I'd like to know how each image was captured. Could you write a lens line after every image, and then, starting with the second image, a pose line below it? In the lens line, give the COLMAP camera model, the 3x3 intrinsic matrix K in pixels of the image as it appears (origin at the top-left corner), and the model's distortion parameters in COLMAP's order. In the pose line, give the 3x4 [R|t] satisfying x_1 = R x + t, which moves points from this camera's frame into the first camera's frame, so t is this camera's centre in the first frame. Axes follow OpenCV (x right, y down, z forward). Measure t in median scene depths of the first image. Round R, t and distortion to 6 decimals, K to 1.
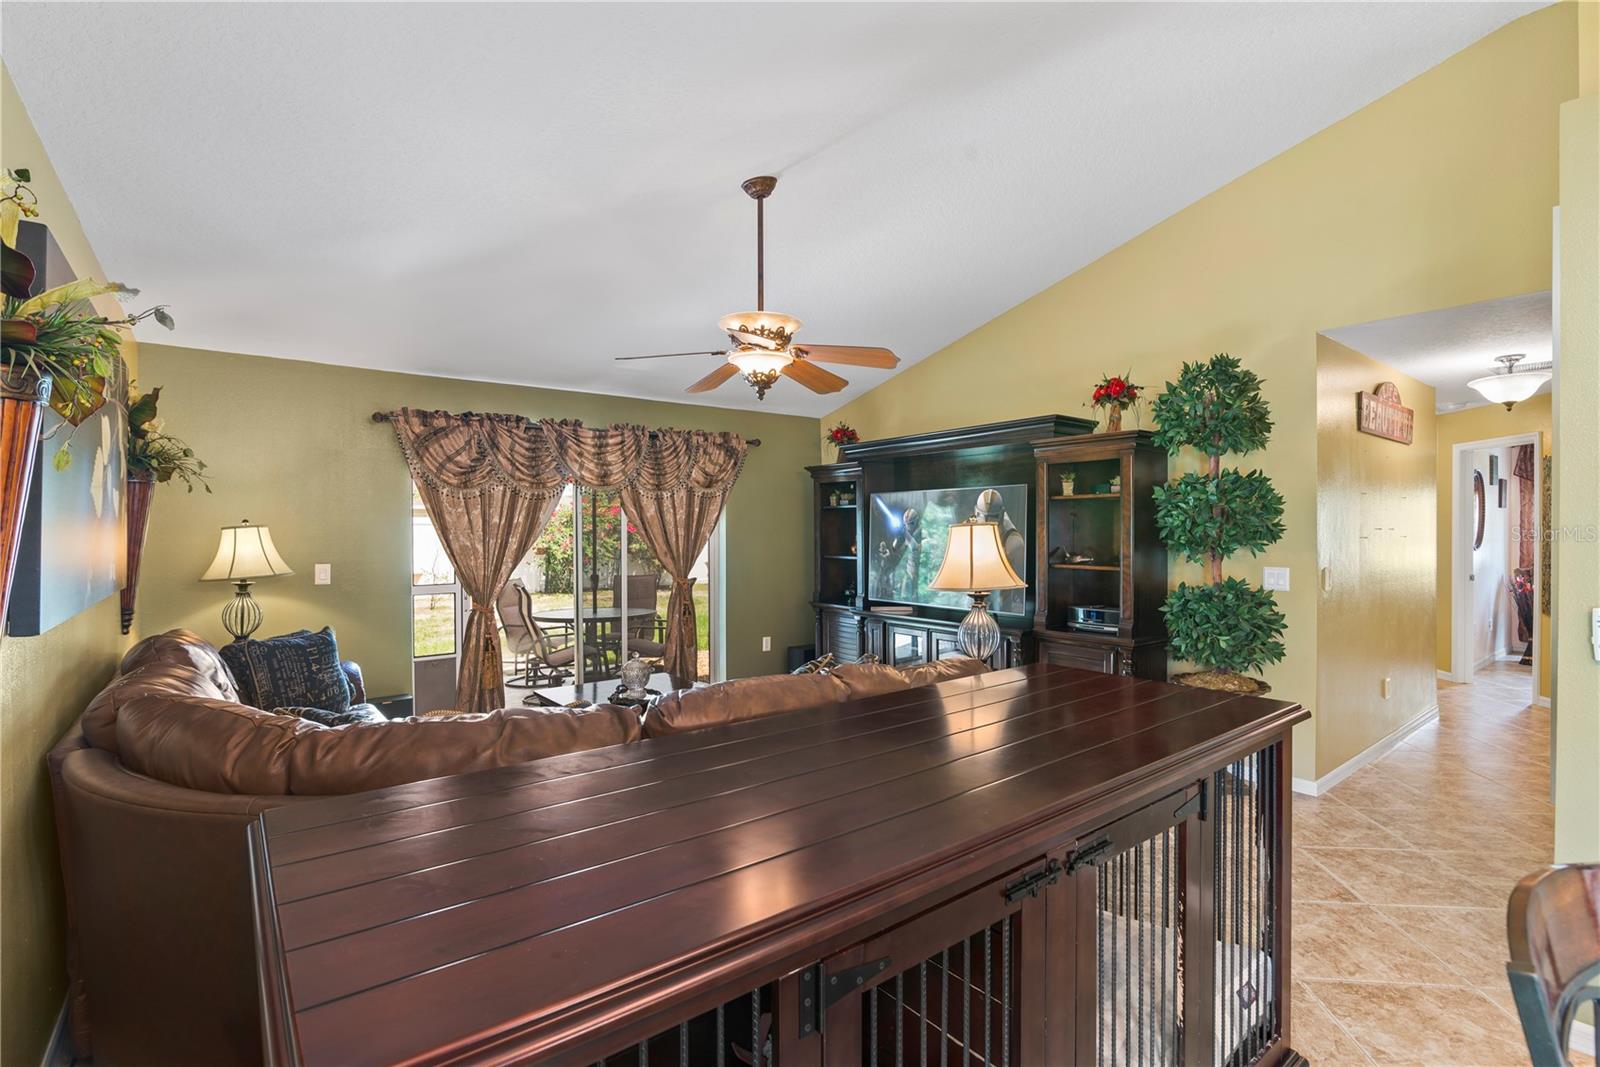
lens RADIAL K [[749.5, 0, 809.1], [0, 749.5, 533.0], [0, 0, 1]] dist [-0.015898, 0.000099]
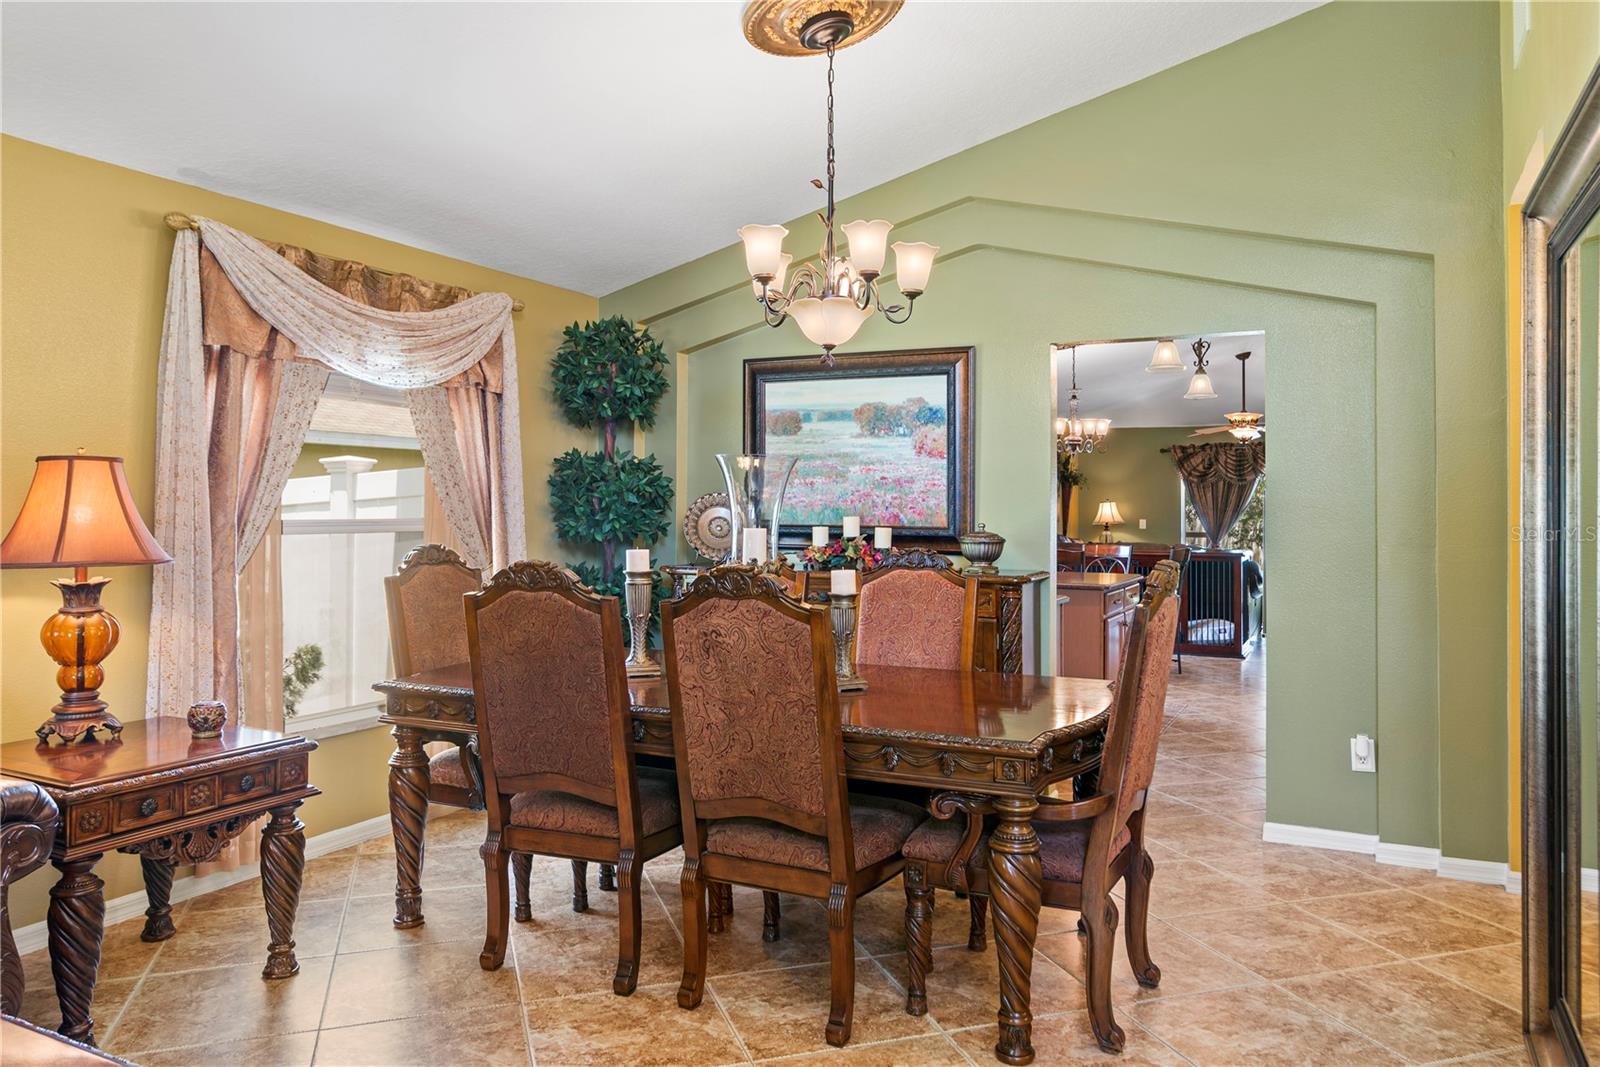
lens RADIAL K [[1141.6, 0, 808.6], [0, 1141.6, 479.6], [0, 0, 1]] dist [-0.003505, 0.004499]
pose [[0.434135, -0.014744, -0.900727, 1.745844], [-0.011233, 0.999700, -0.021779, 0.008273], [0.900778, 0.019573, 0.433839, -1.203321]]
